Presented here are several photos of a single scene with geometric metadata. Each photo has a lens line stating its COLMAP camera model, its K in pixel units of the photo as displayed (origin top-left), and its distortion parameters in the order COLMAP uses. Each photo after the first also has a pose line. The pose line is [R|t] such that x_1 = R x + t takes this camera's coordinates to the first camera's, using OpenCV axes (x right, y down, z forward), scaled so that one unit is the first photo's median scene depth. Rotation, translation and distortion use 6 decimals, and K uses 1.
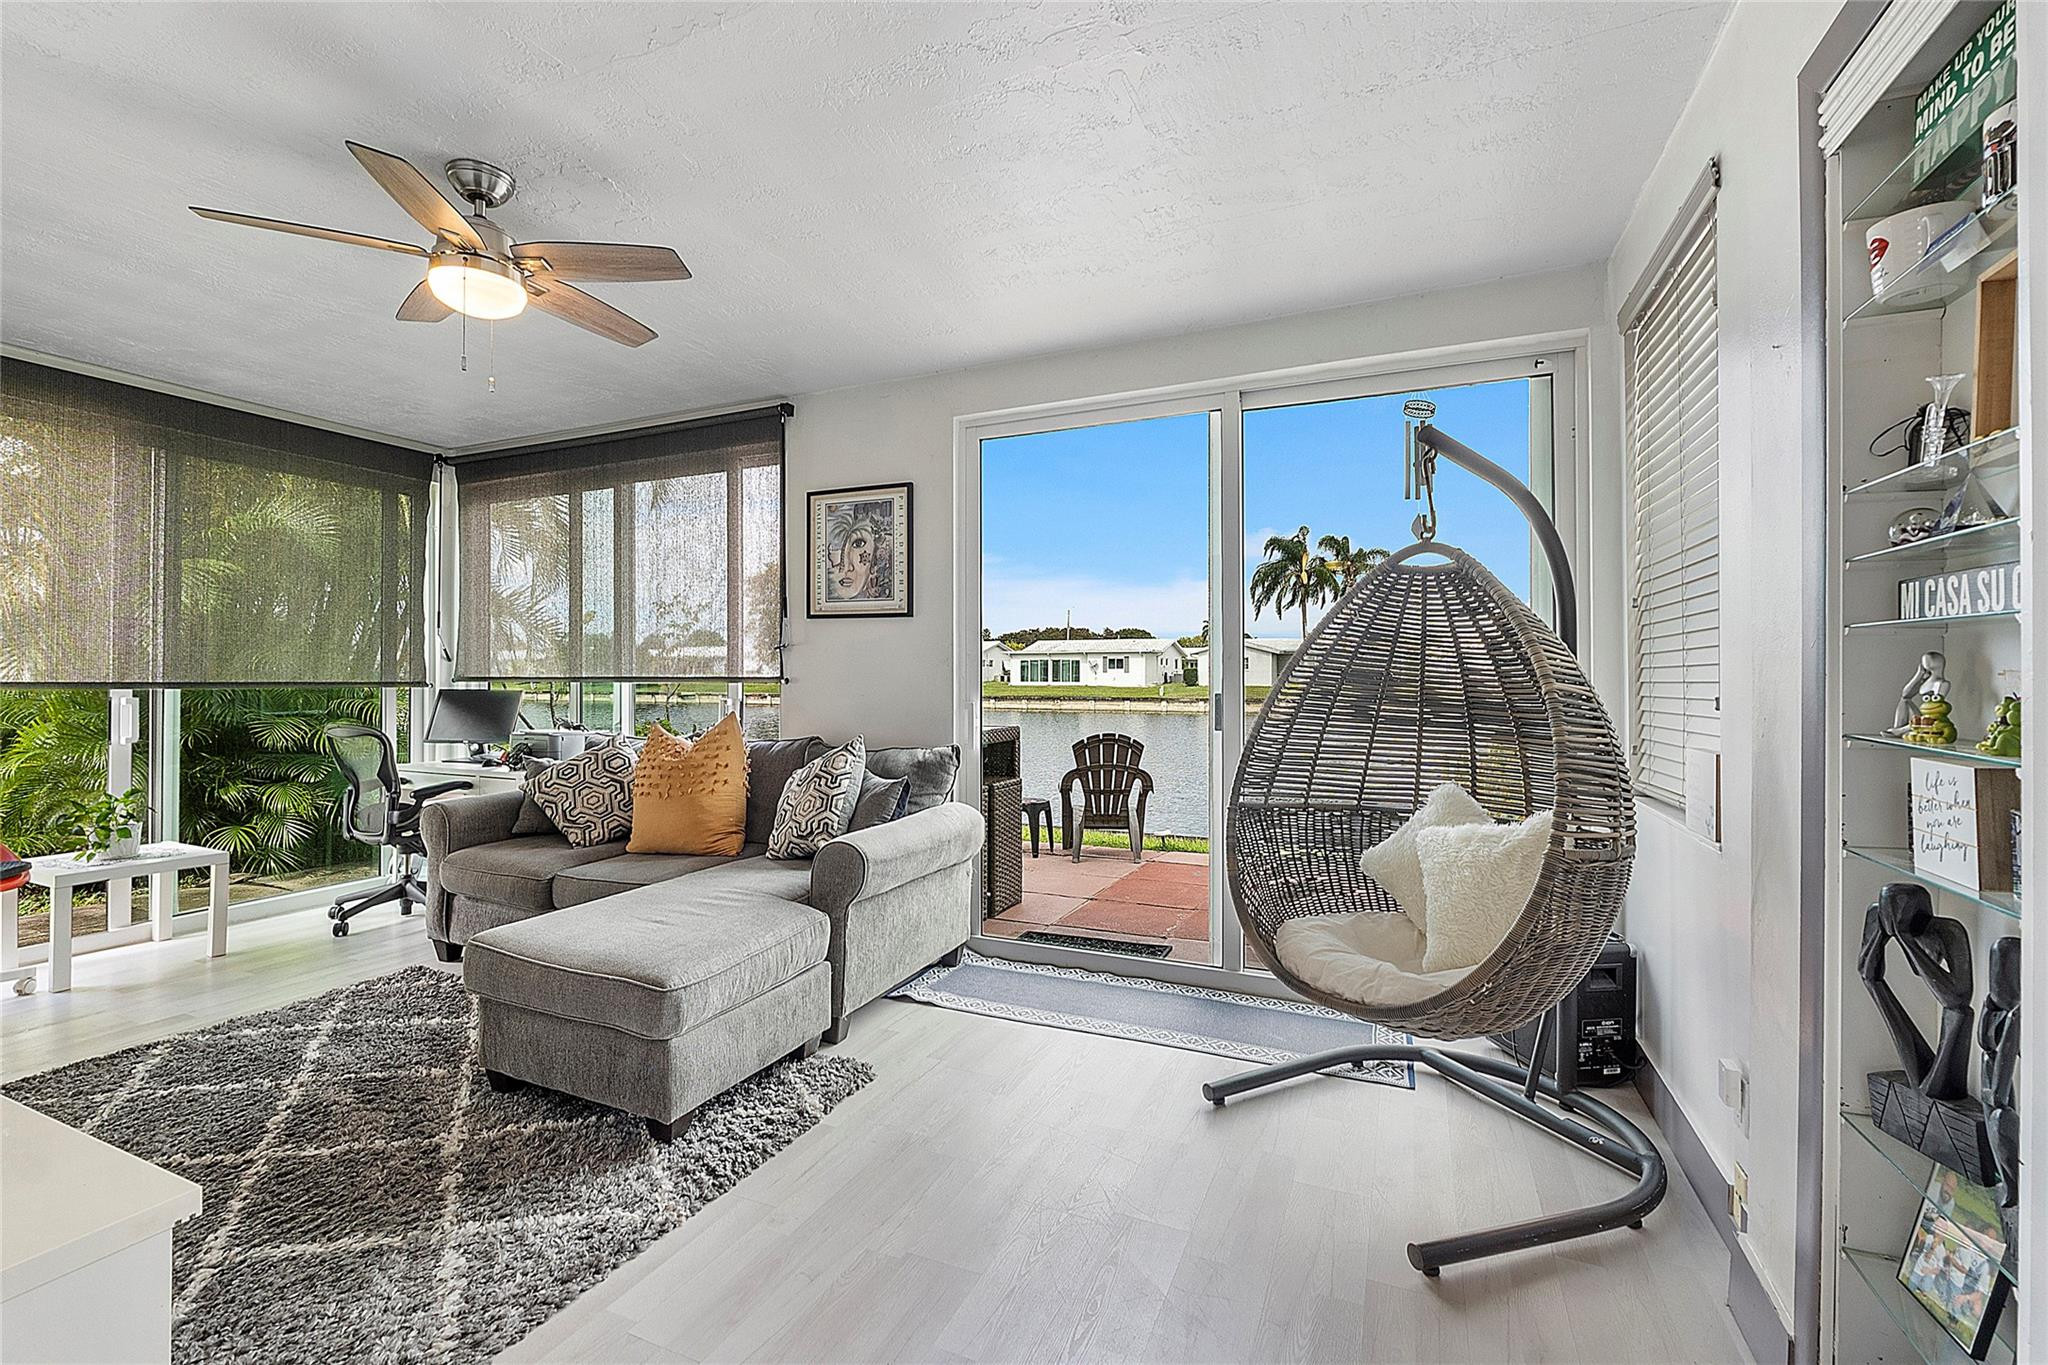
lens RADIAL K [[866.7, 0, 1025.6], [0, 866.7, 675.1], [0, 0, 1]] dist [-0.003163, -0.000243]
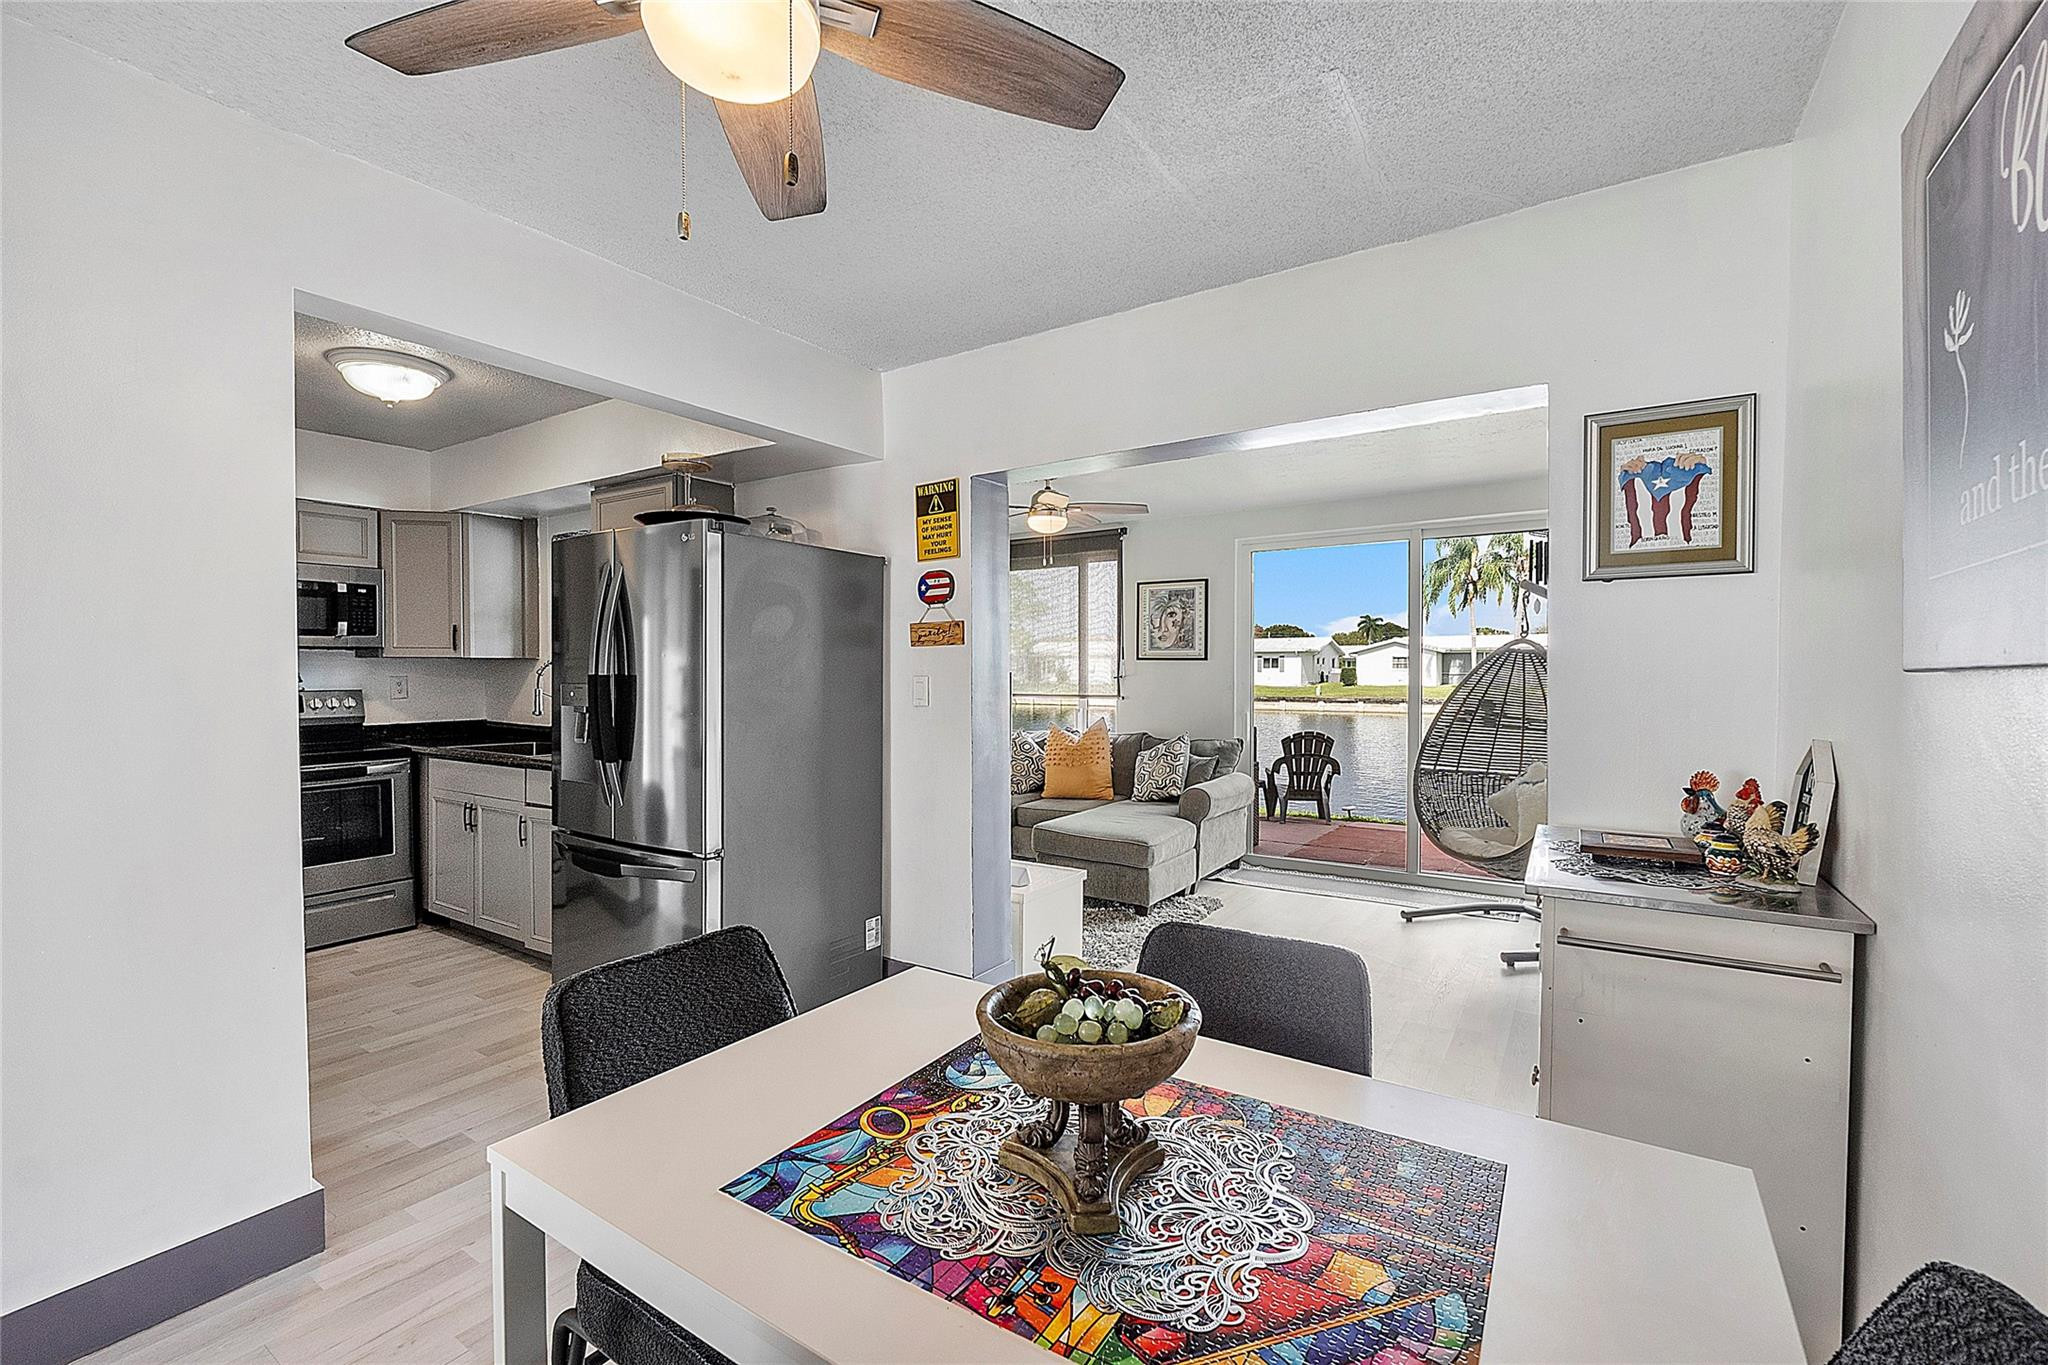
lens RADIAL K [[881.7, 0, 1024.0], [0, 881.7, 682.5], [0, 0, 1]] dist [-0.011758, -0.000046]
pose [[0.986781, 0.002417, -0.162039, -0.279257], [-0.000598, 0.999936, 0.011274, -0.059970], [0.162056, -0.011028, 0.986720, -0.974030]]
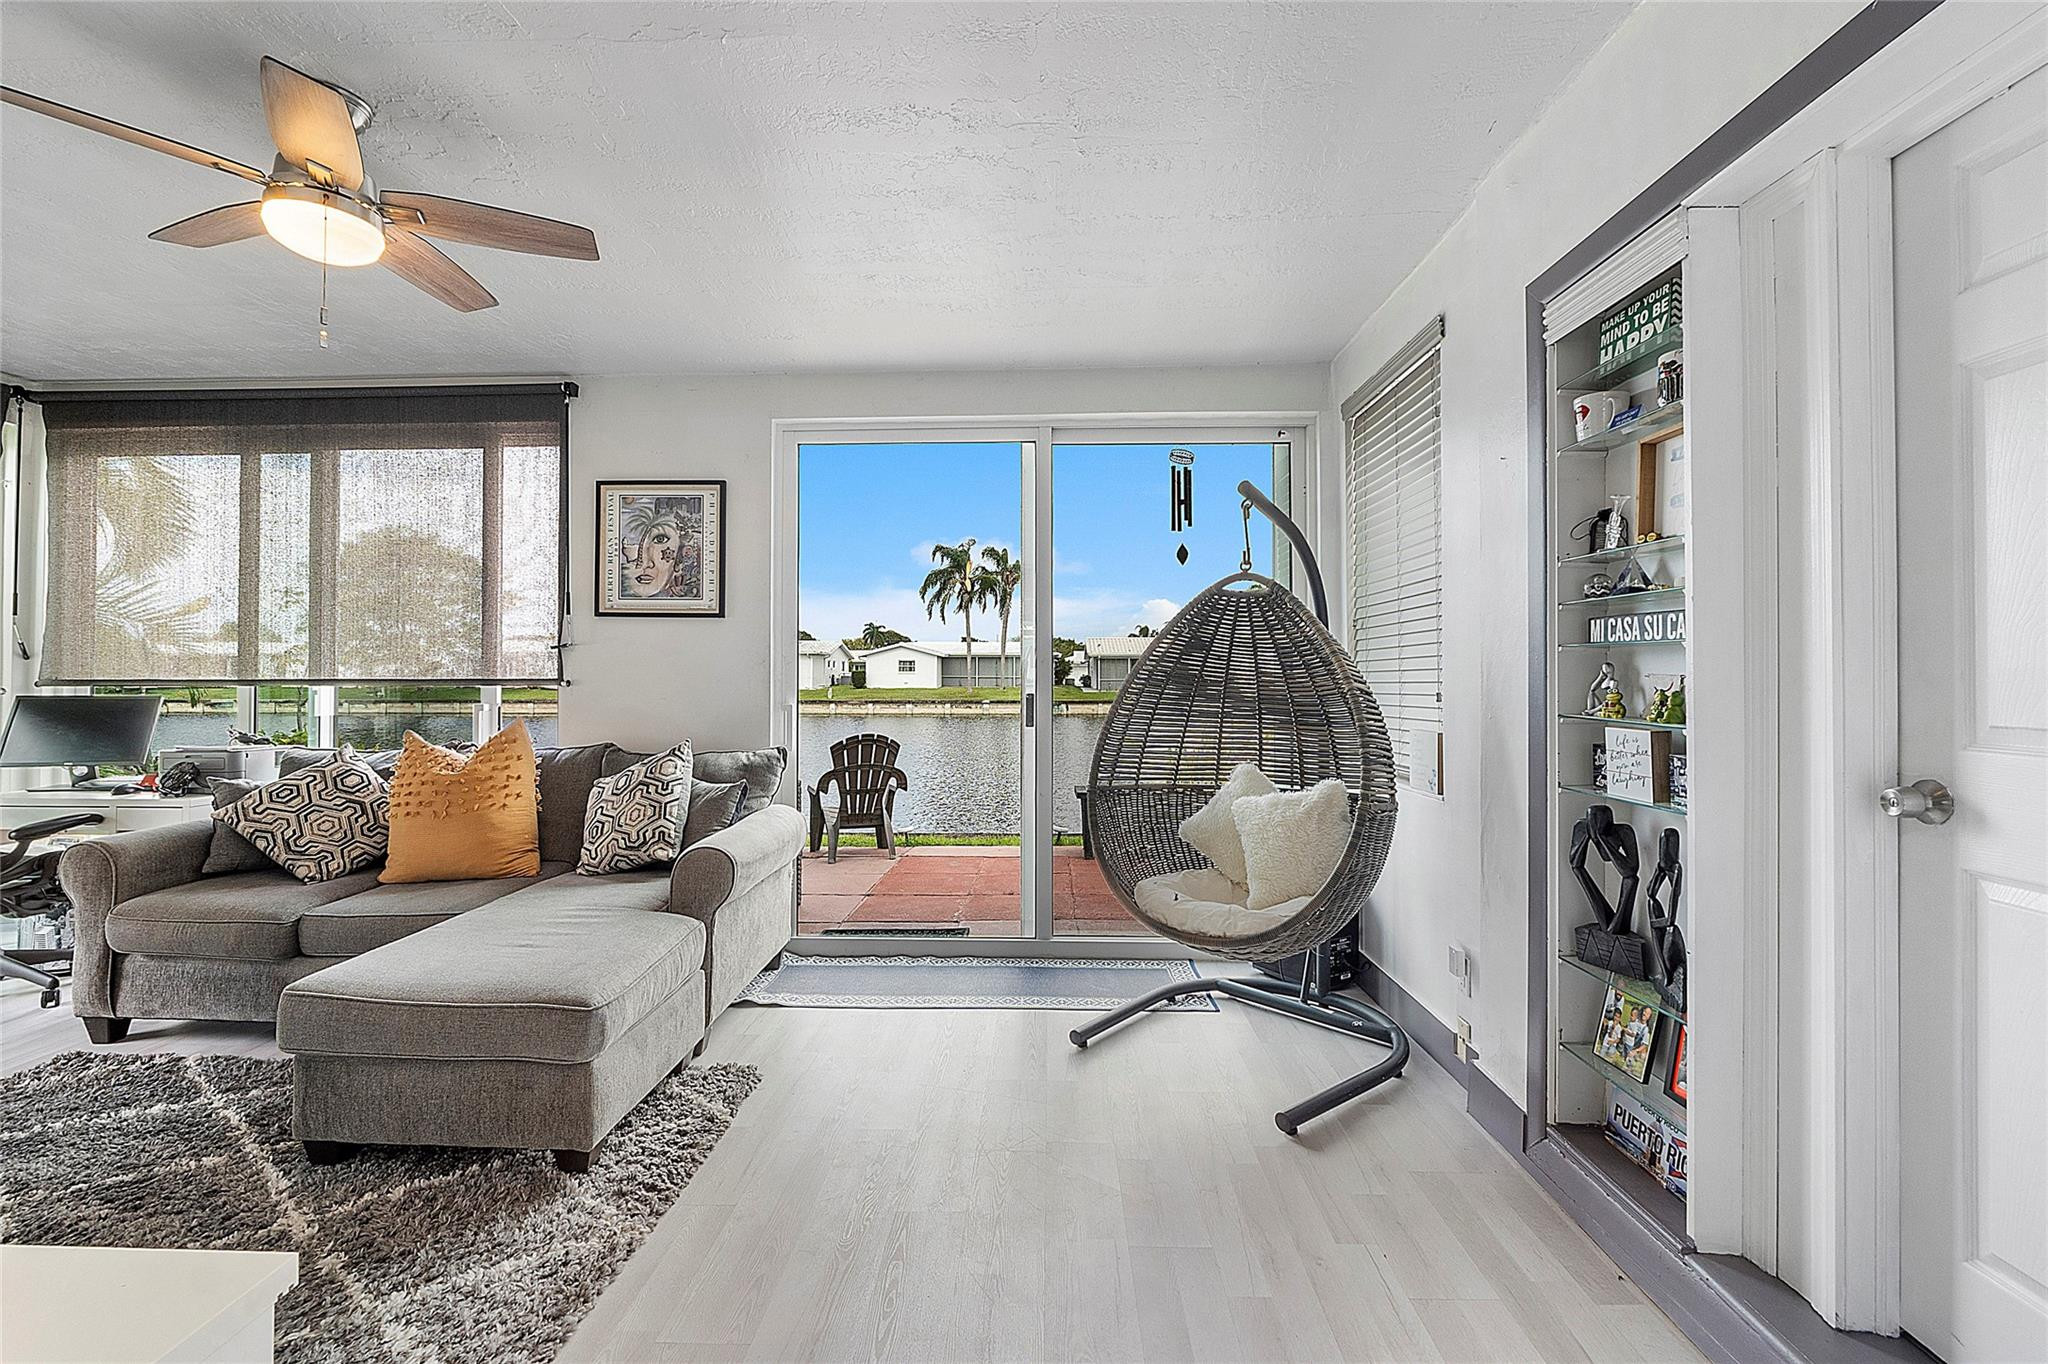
lens RADIAL K [[867.0, 0, 1020.9], [0, 867.0, 670.3], [0, 0, 1]] dist [-0.003781, -0.000312]
pose [[0.928169, 0.002817, 0.372147, -0.252546], [0.000250, 0.999966, -0.008192, 0.000419], [-0.372158, 0.007697, 0.928138, -0.044922]]
